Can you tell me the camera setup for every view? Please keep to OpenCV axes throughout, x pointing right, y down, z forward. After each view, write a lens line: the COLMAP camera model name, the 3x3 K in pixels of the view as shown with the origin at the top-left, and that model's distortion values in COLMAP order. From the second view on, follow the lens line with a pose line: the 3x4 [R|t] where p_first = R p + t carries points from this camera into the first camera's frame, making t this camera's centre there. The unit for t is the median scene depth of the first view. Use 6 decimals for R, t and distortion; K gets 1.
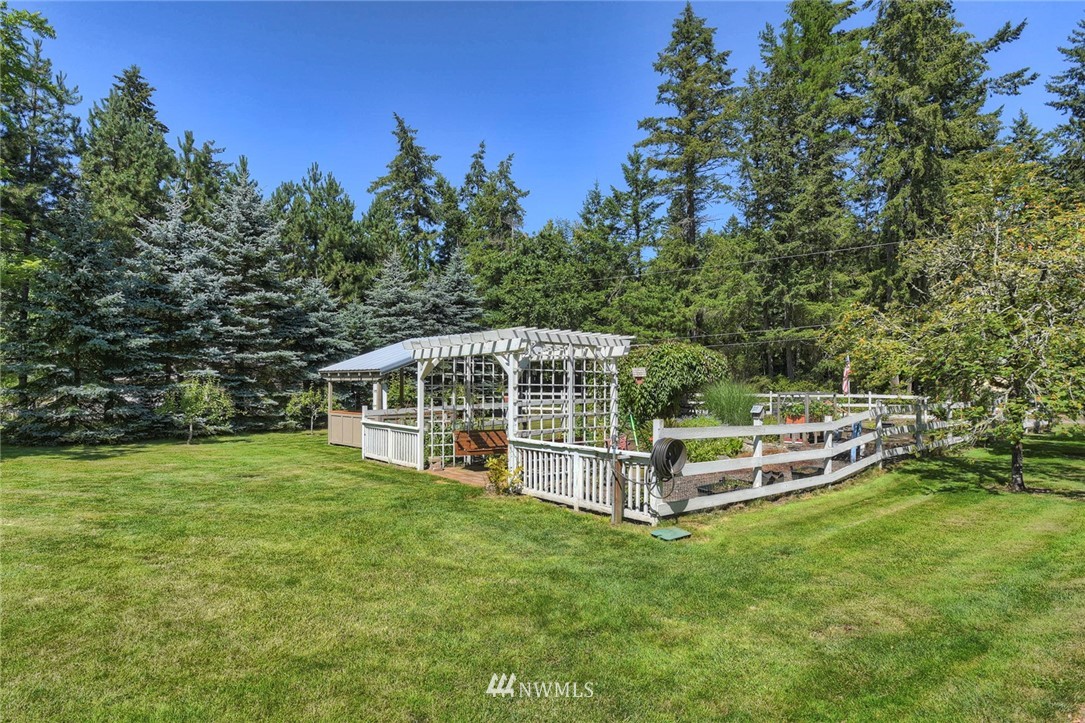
lens RADIAL K [[576.1, 0, 542.5], [0, 576.1, 361.5], [0, 0, 1]] dist [-0.004668, 0.000445]
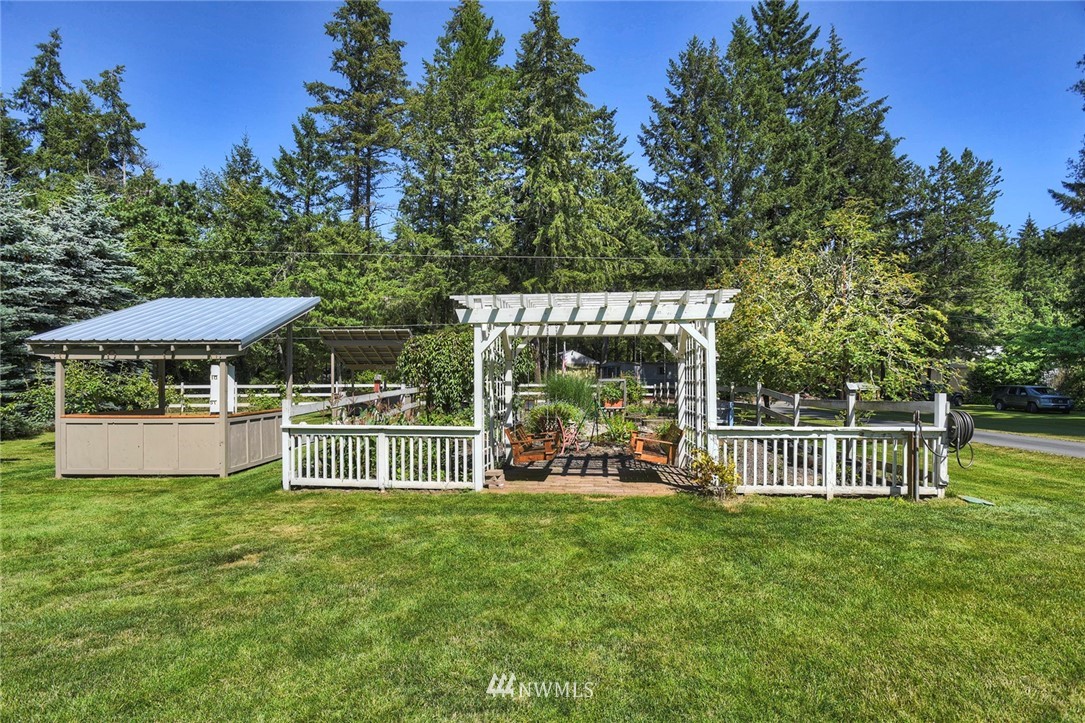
lens RADIAL K [[551.0, 0, 547.0], [0, 551.0, 380.1], [0, 0, 1]] dist [-0.045156, 0.026870]
pose [[0.738626, -0.003956, 0.674103, -0.158114], [-0.025635, 0.999095, 0.033951, 0.010123], [-0.673627, -0.042357, 0.737856, 0.127585]]
